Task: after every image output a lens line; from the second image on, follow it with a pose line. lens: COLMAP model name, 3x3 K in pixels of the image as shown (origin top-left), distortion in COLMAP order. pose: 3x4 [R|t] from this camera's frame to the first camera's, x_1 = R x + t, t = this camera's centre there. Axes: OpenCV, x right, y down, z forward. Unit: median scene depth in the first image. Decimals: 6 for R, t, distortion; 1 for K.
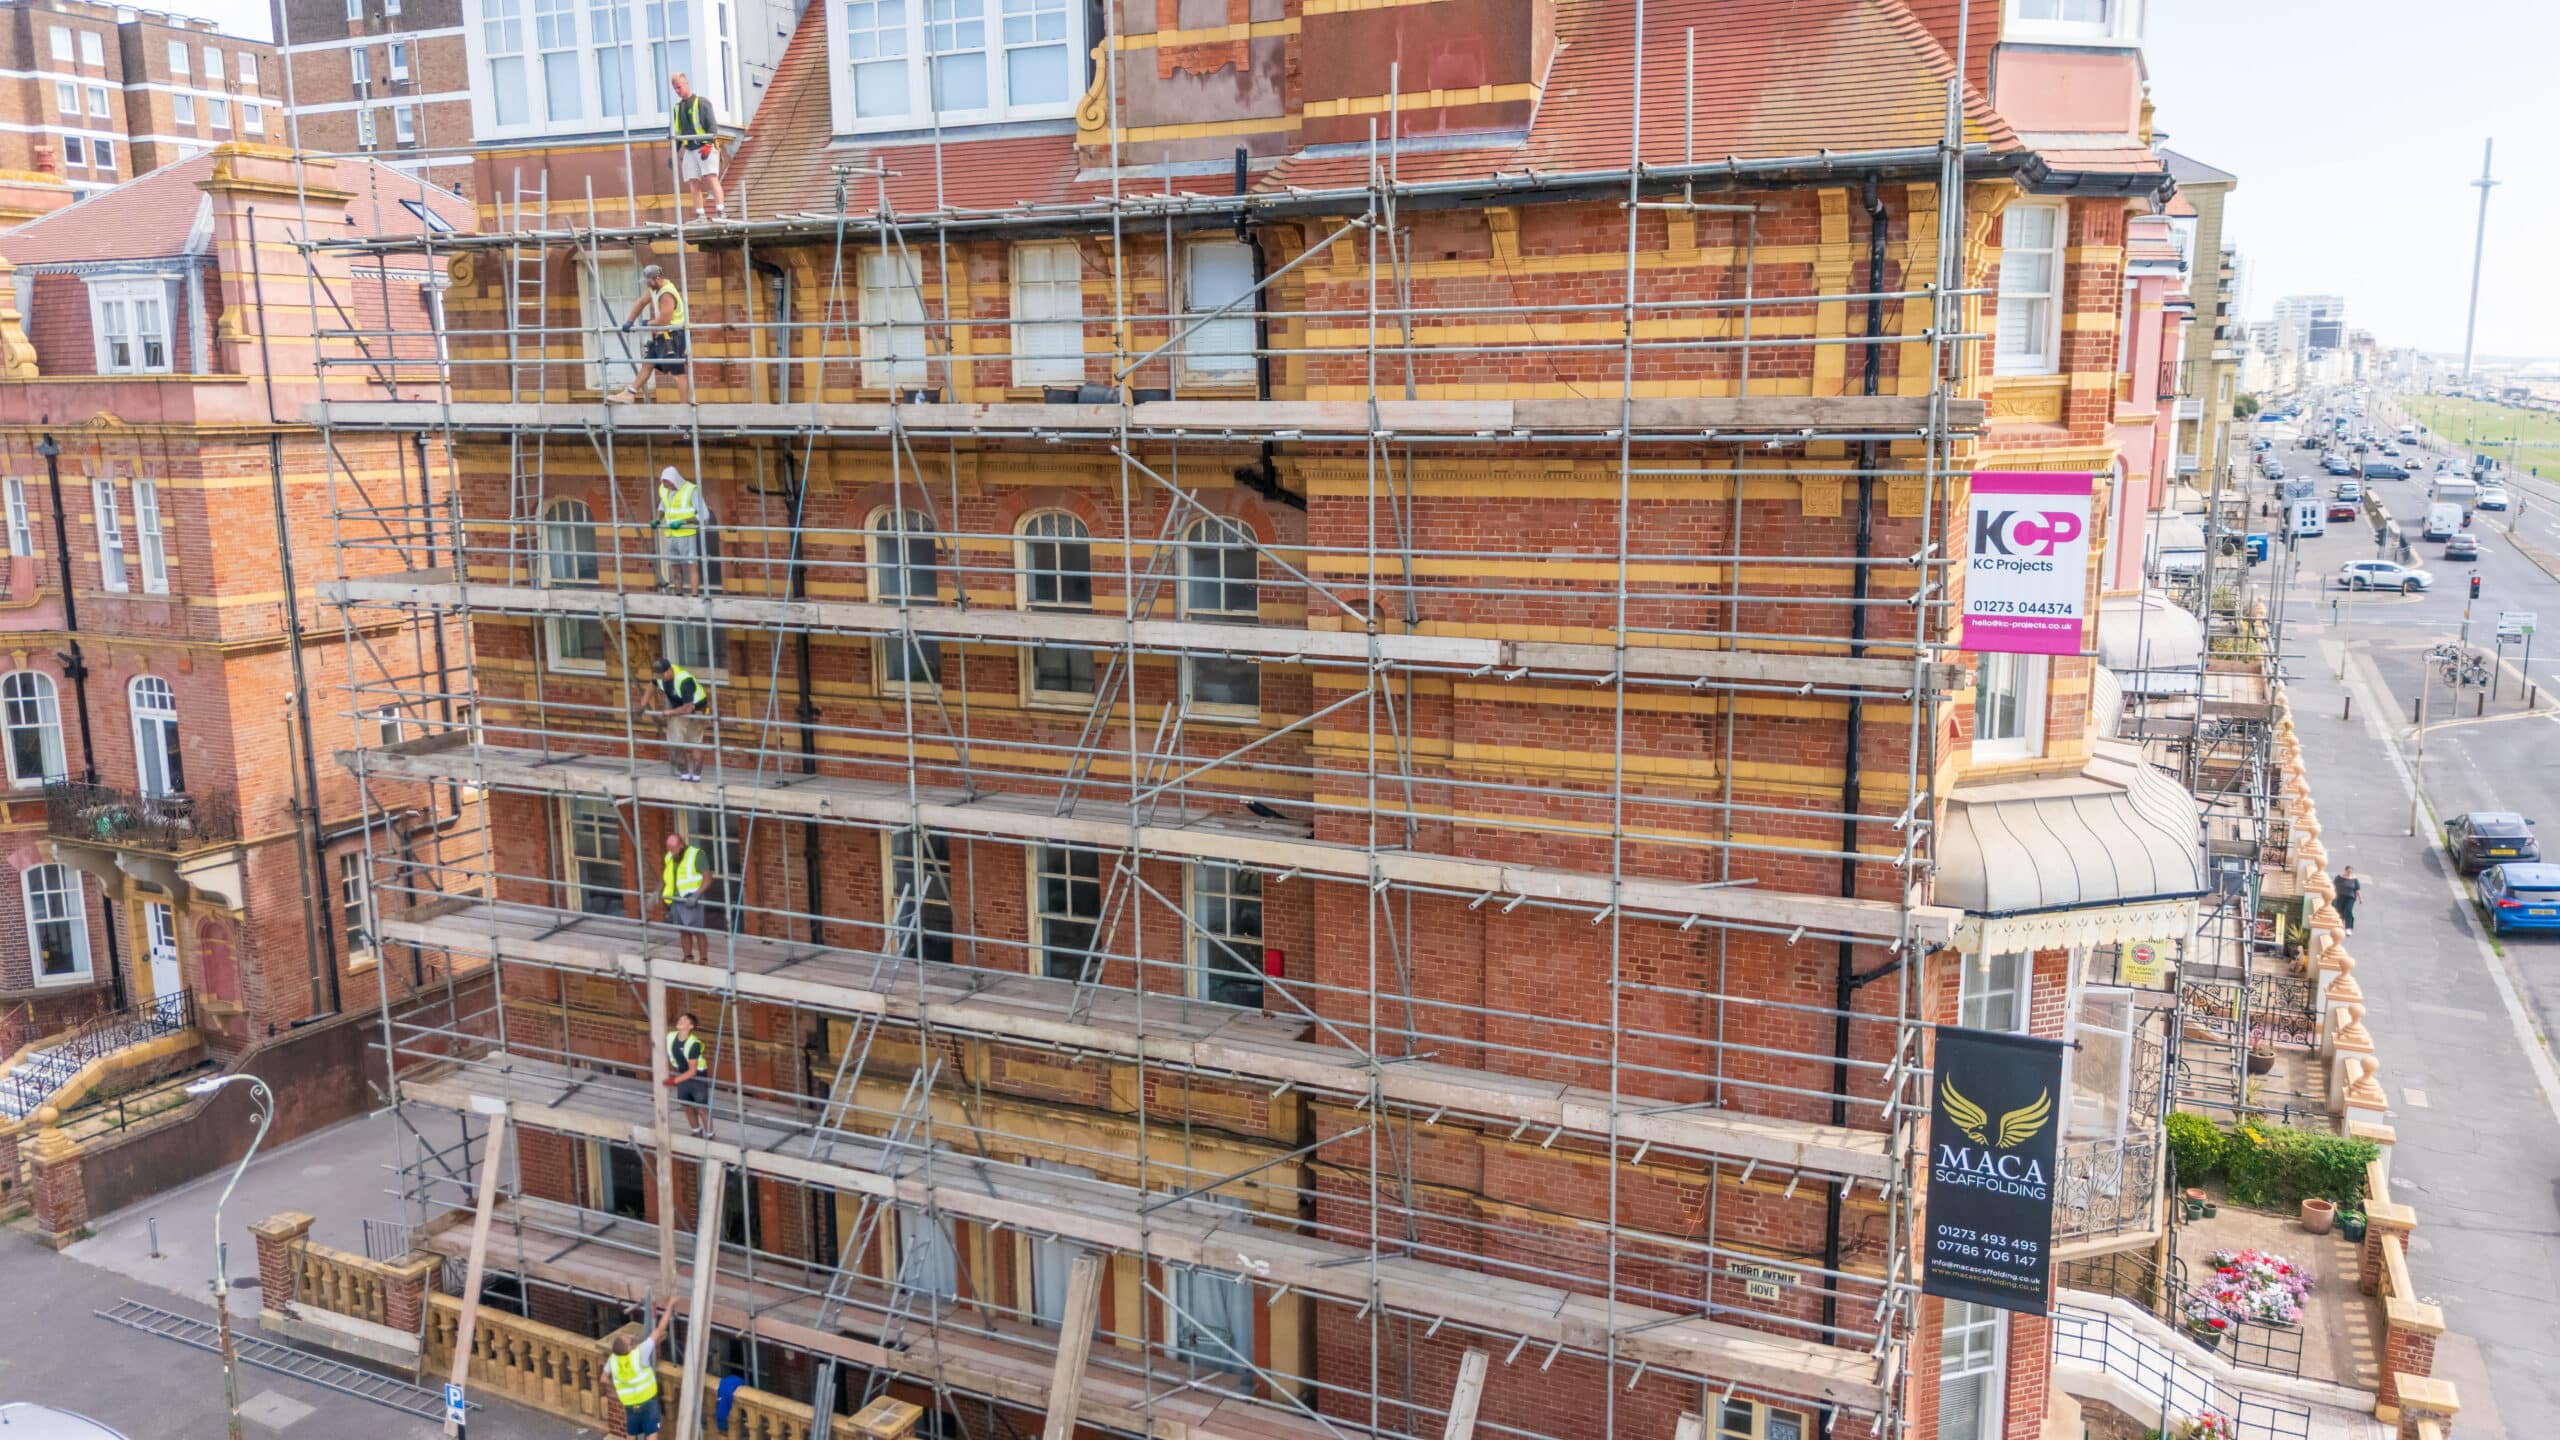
lens RADIAL K [[1889.9, 0, 1288.6], [0, 1889.9, 725.7], [0, 0, 1]] dist [0.070611, -0.070224]
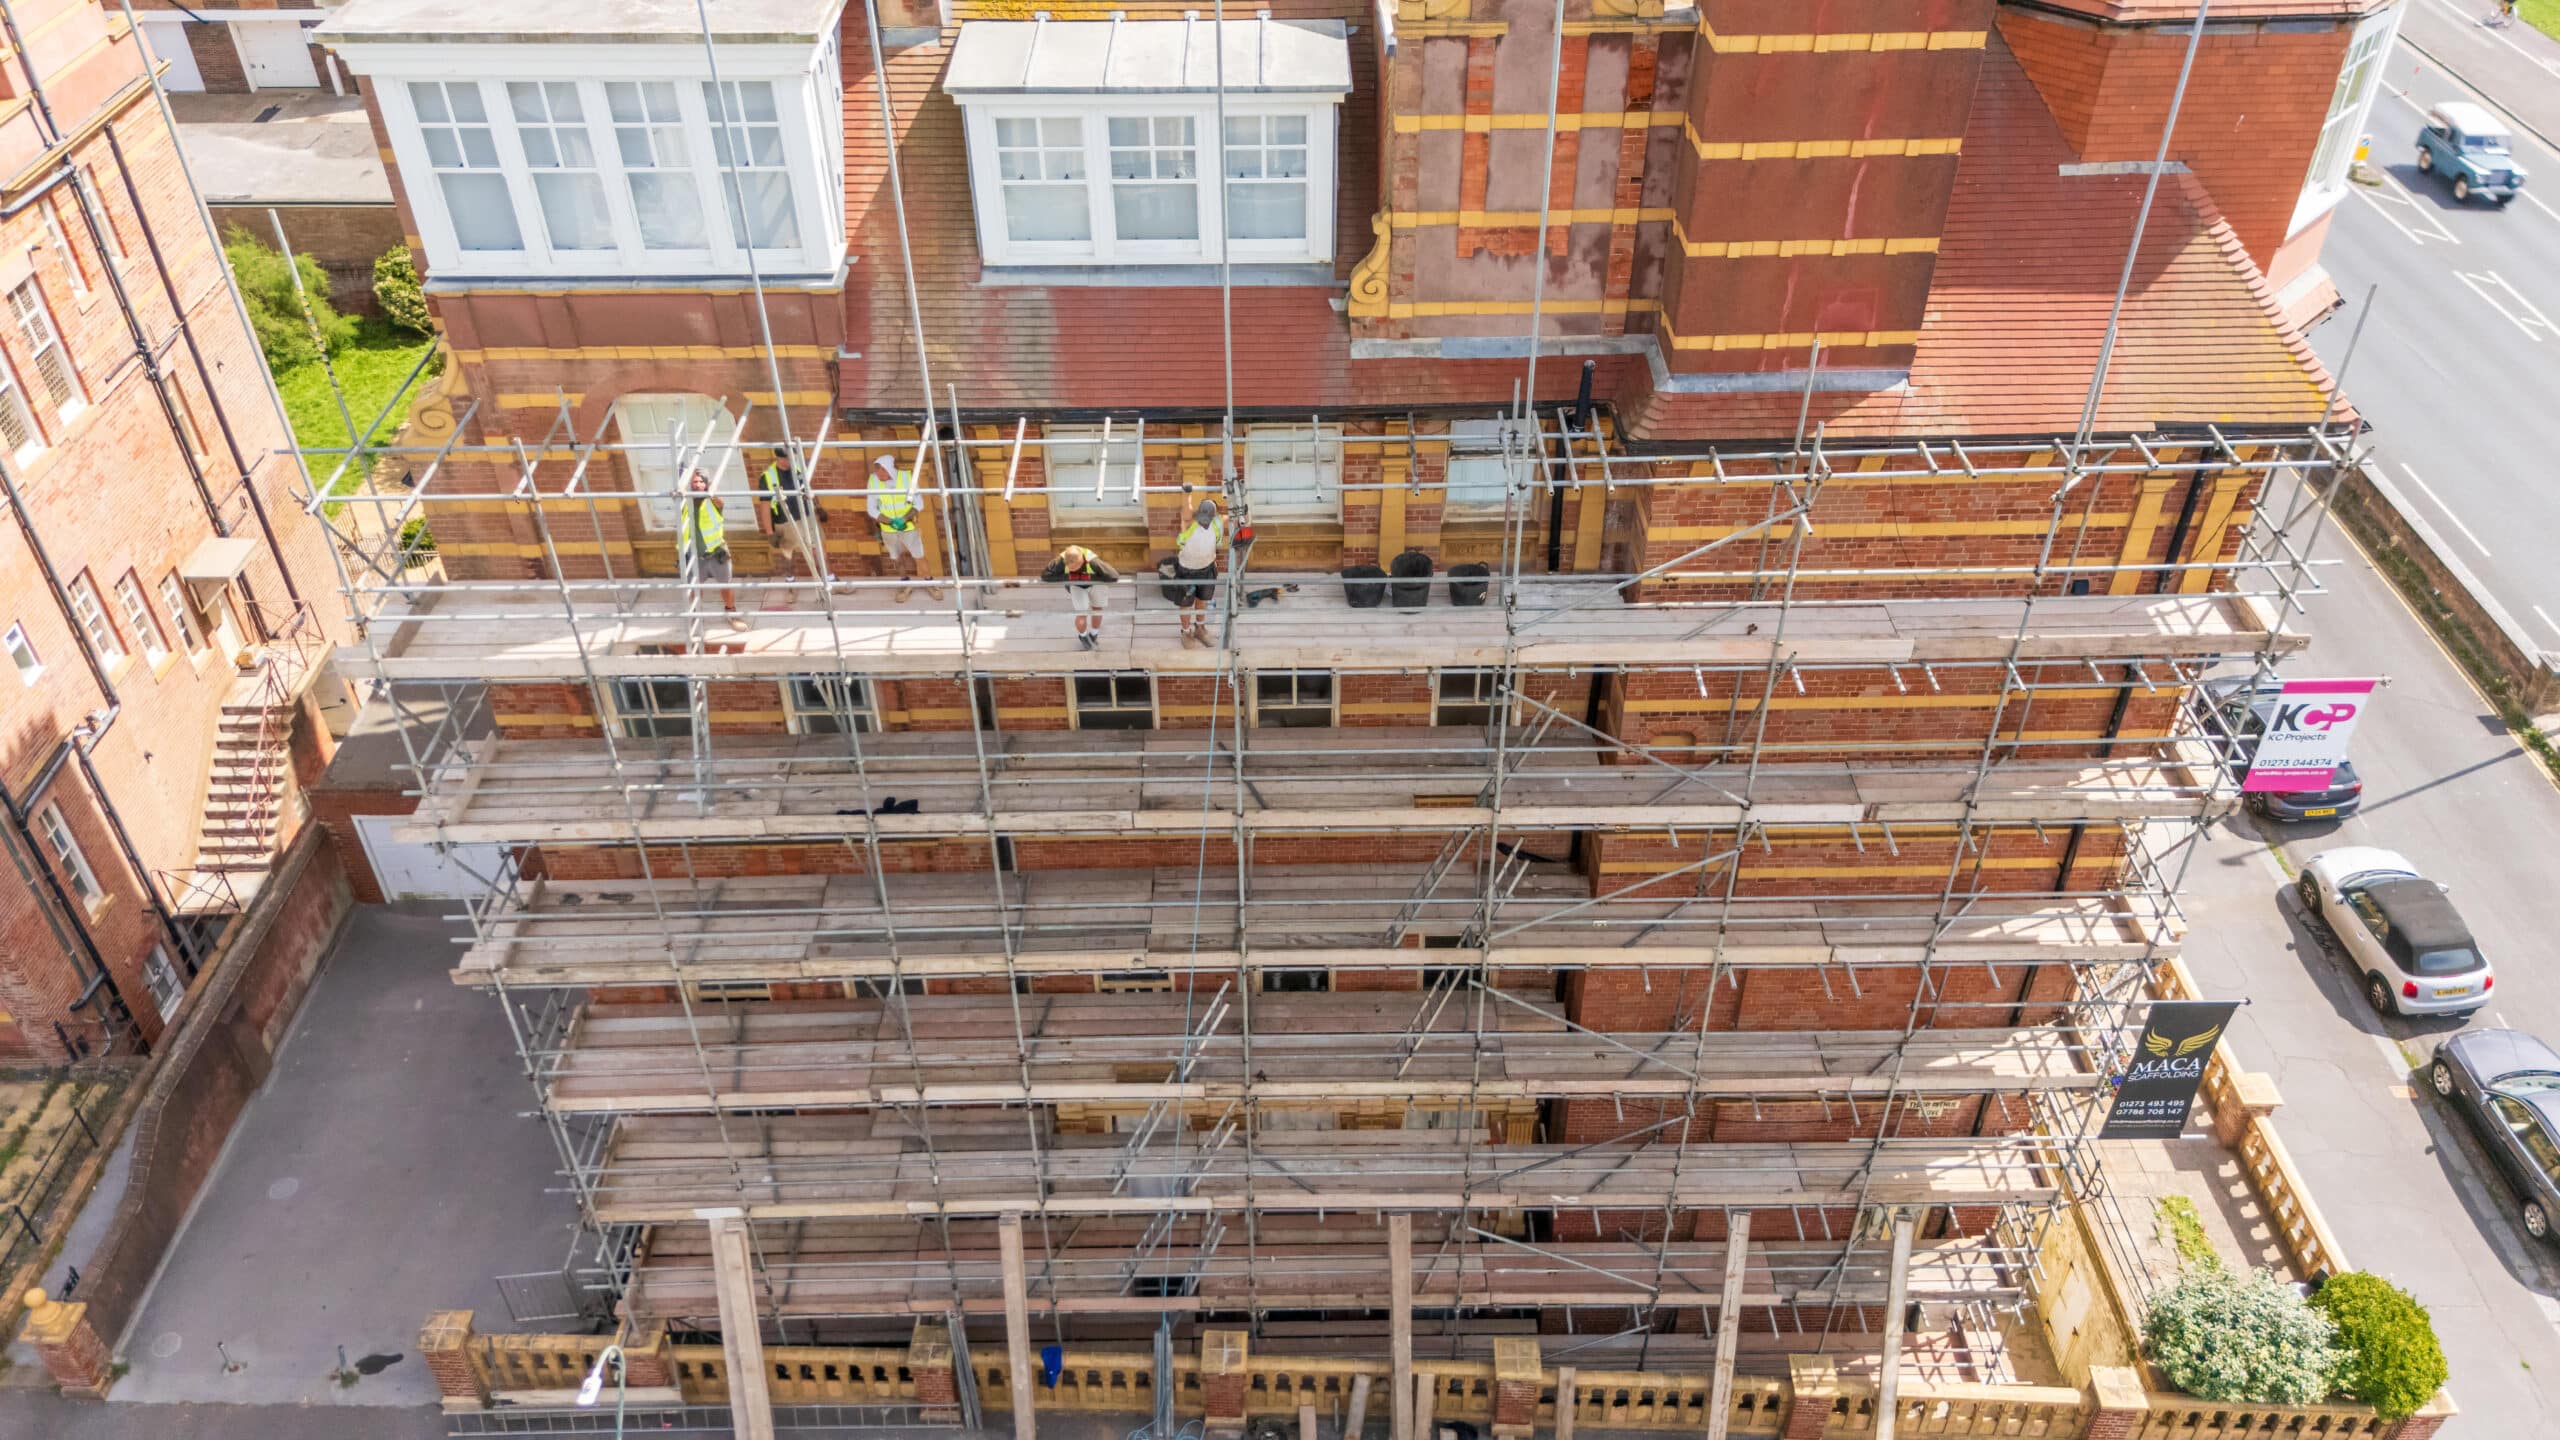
lens RADIAL K [[1889.9, 0, 1277.8], [0, 1889.9, 739.1], [0, 0, 1]] dist [0.070611, -0.070224]
pose [[0.896395, -0.273815, 0.348569, -0.500766], [0.076994, 0.870615, 0.485903, -0.556517], [-0.436517, -0.408724, 0.801497, 0.191857]]
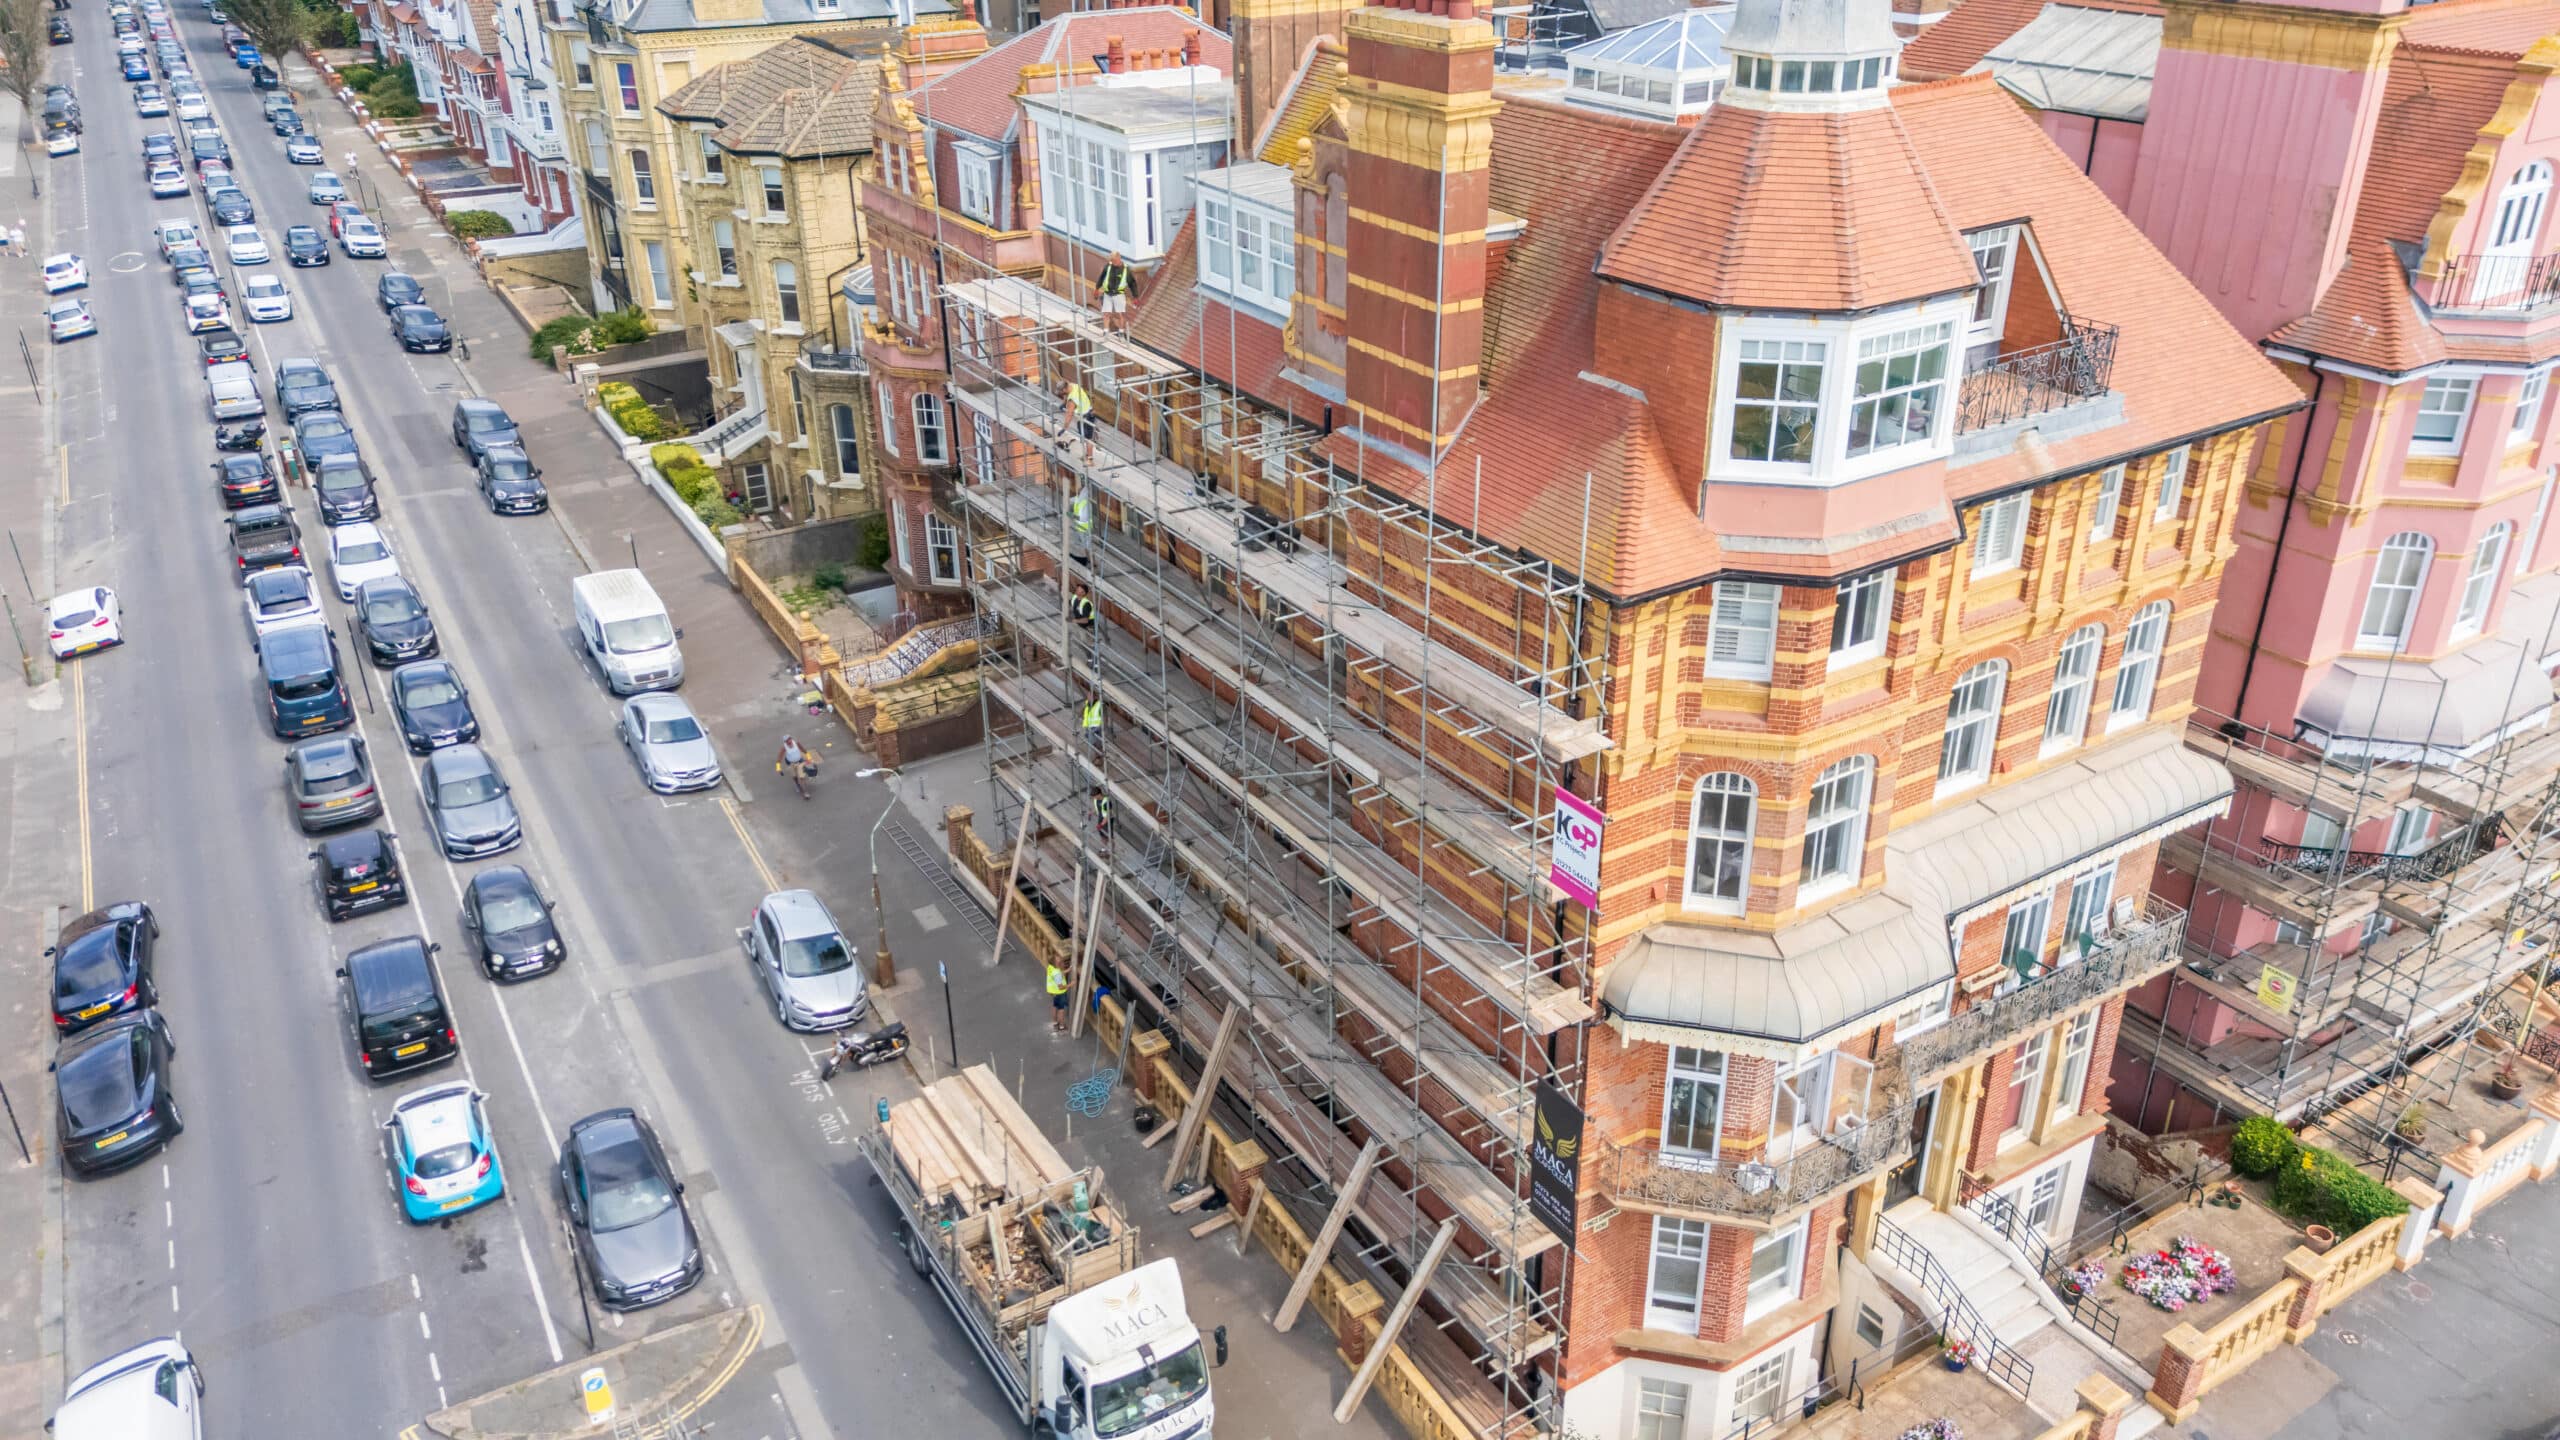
lens RADIAL K [[1889.9, 0, 1271.8], [0, 1889.9, 733.9], [0, 0, 1]] dist [0.070611, -0.070224]
pose [[0.842956, 0.242709, -0.480122, 0.664518], [-0.089215, 0.943158, 0.320145, -0.484750], [0.530533, -0.227034, 0.816694, -0.307188]]
